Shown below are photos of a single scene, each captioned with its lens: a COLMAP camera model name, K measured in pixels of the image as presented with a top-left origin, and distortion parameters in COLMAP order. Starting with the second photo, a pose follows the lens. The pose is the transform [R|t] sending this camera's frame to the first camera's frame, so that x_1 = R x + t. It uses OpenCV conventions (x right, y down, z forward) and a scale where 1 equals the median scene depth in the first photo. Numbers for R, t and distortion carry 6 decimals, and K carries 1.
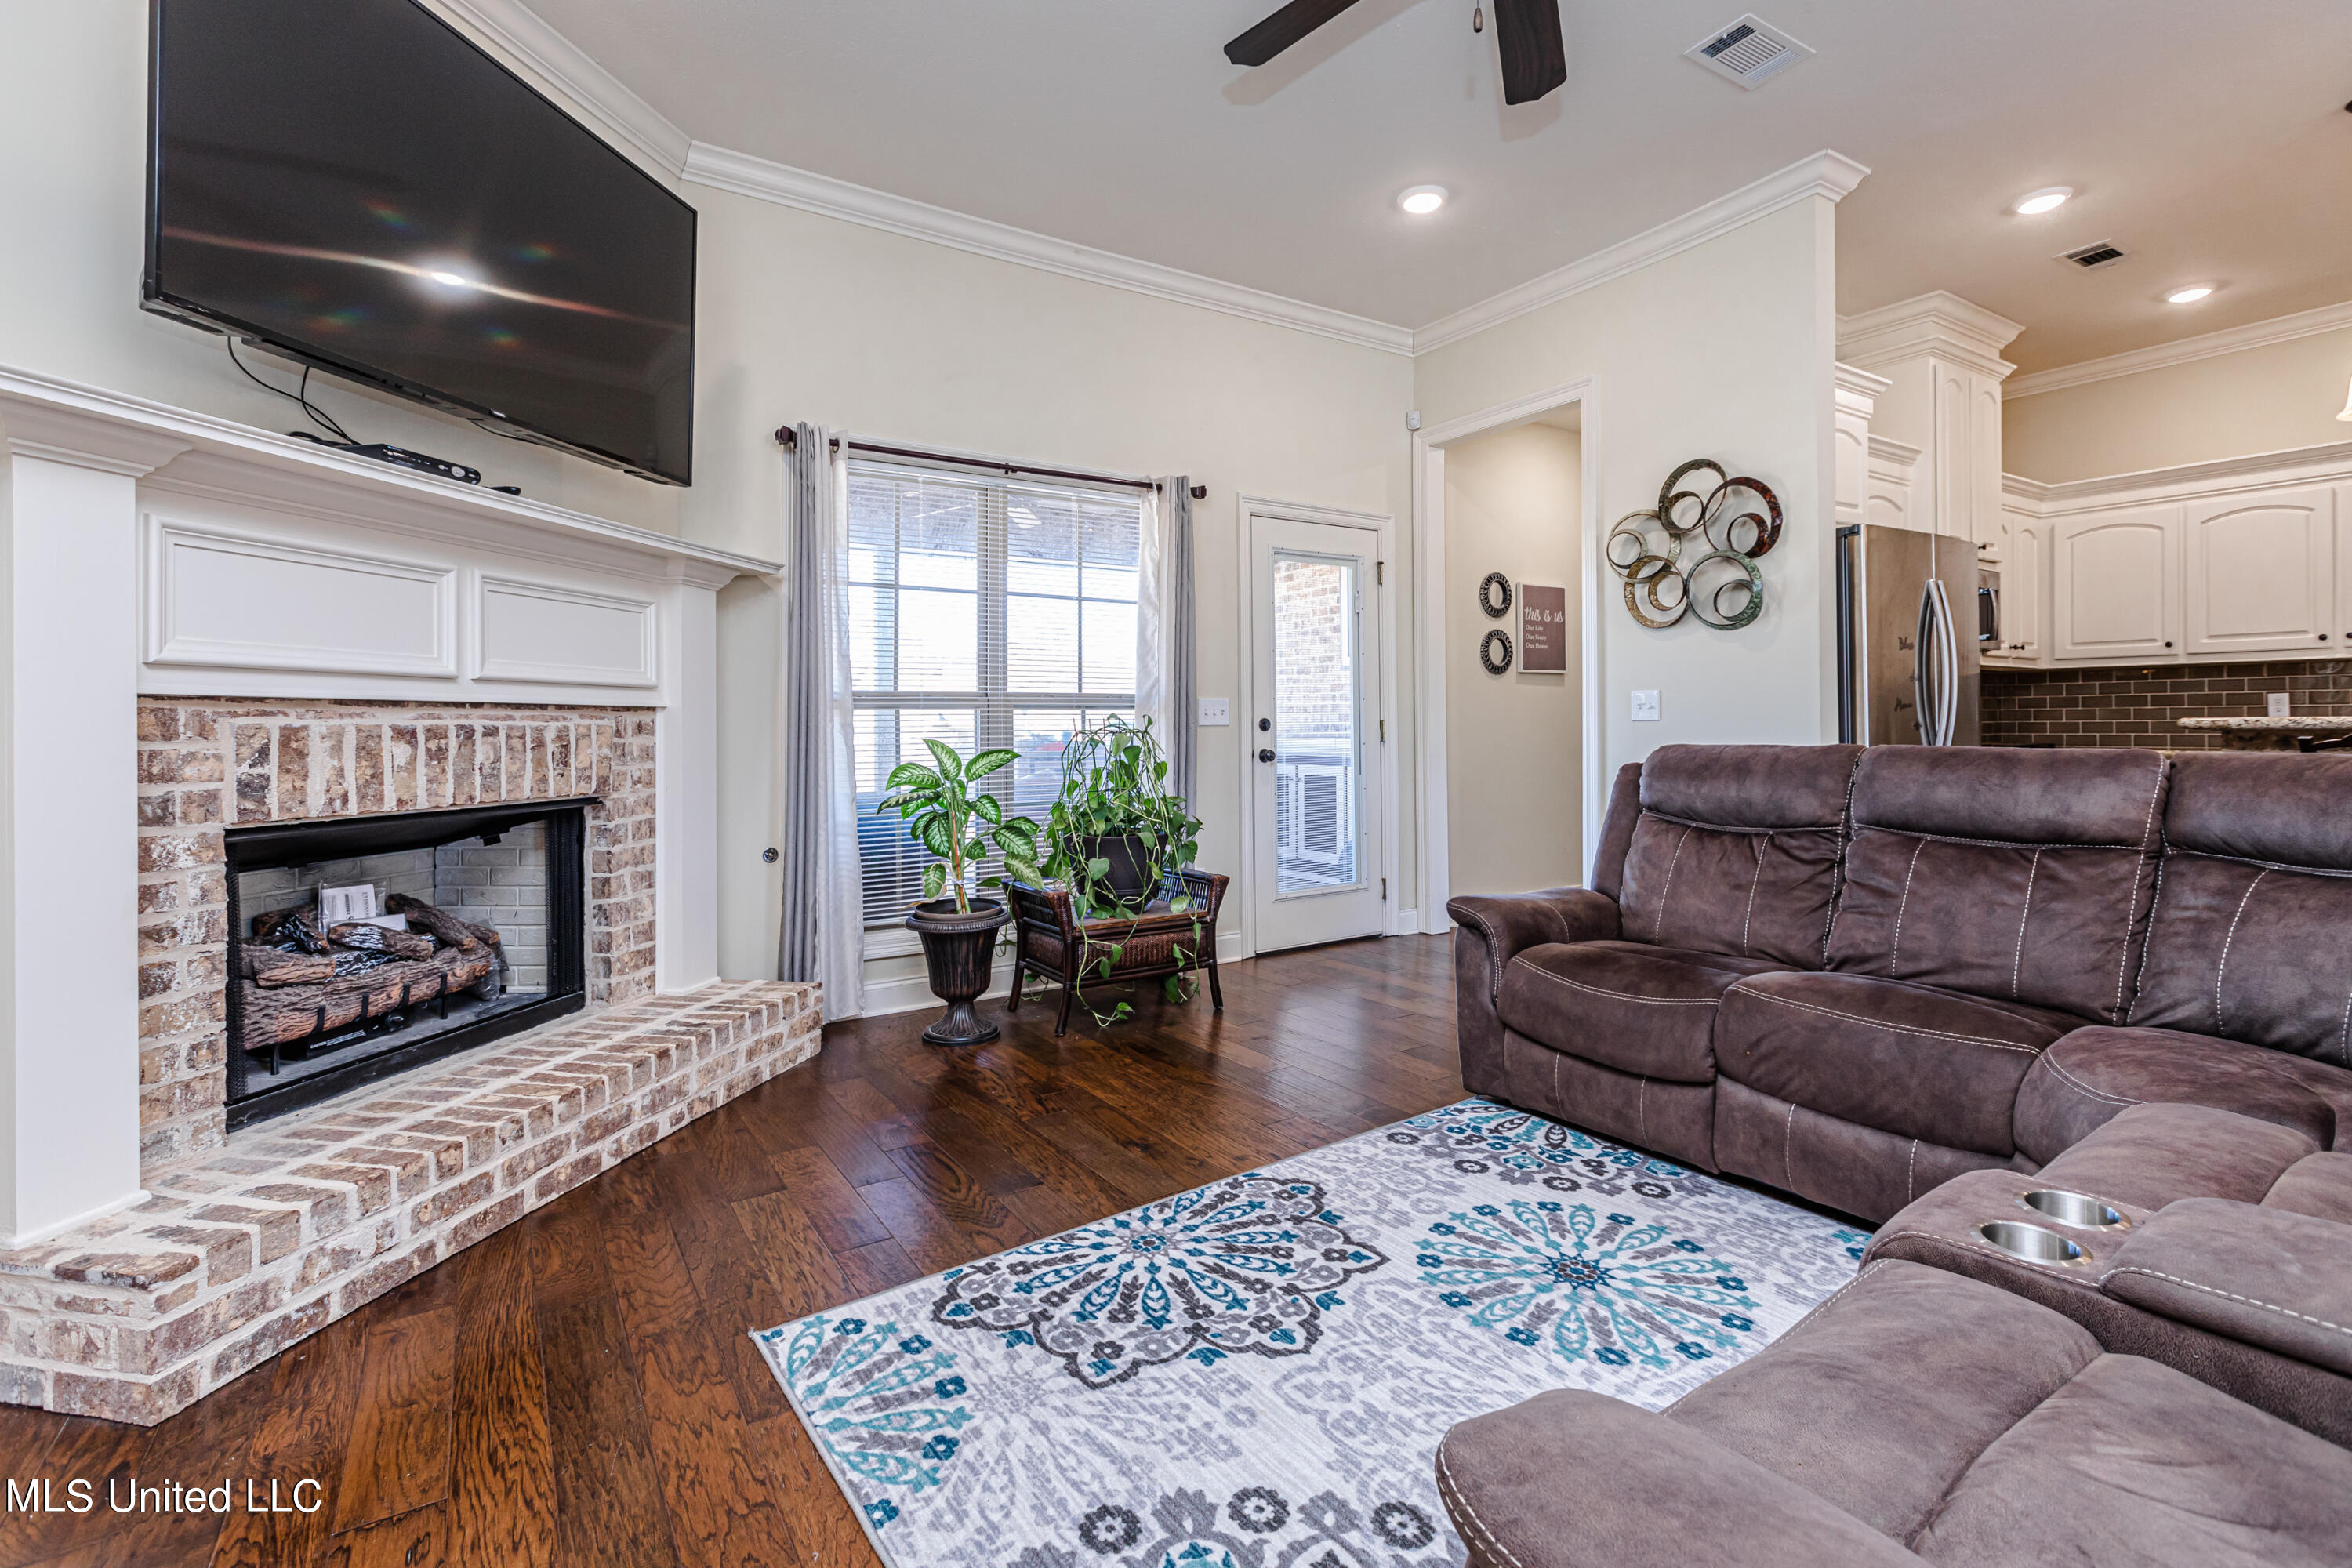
lens RADIAL K [[1077.4, 0, 1157.9], [0, 1077.4, 732.7], [0, 0, 1]] dist [-0.003808, -0.001048]
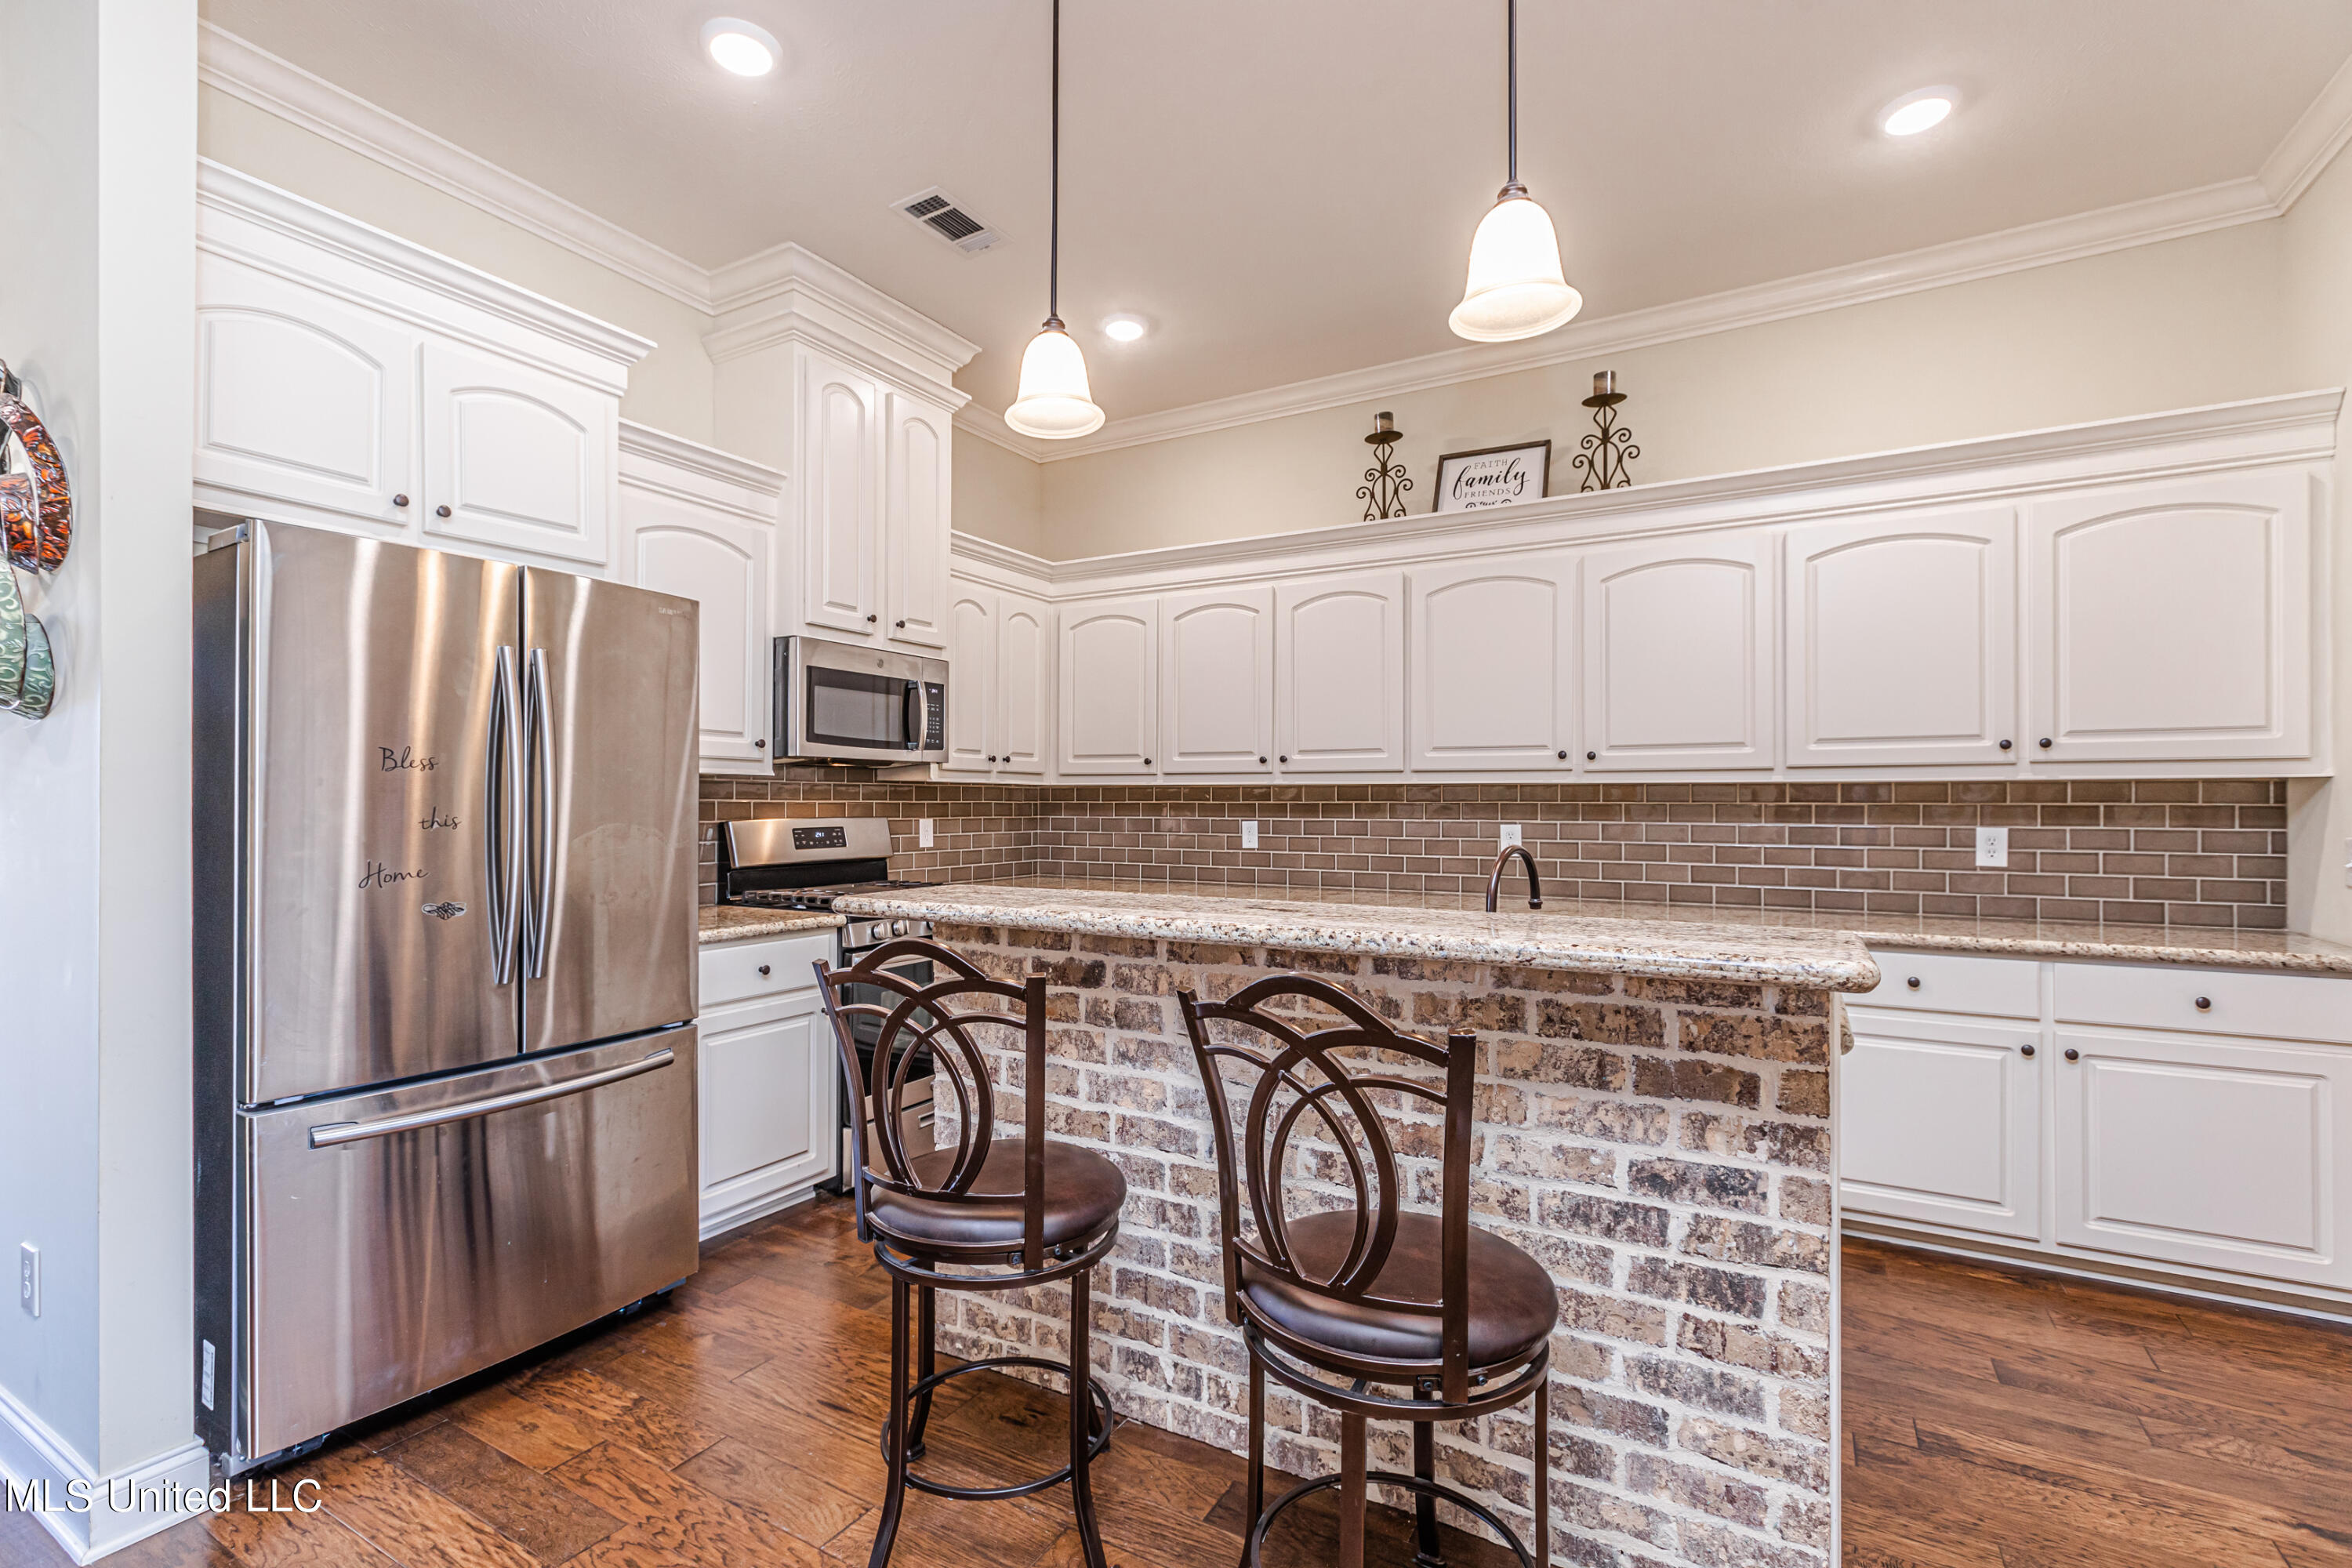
lens RADIAL K [[1077.4, 0, 1166.2], [0, 1077.4, 789.4], [0, 0, 1]] dist [-0.003808, -0.001048]
pose [[0.881948, 0.014258, 0.471131, 0.565193], [-0.004827, 0.999763, -0.021219, -0.043306], [-0.471322, 0.016439, 0.881808, 0.256533]]
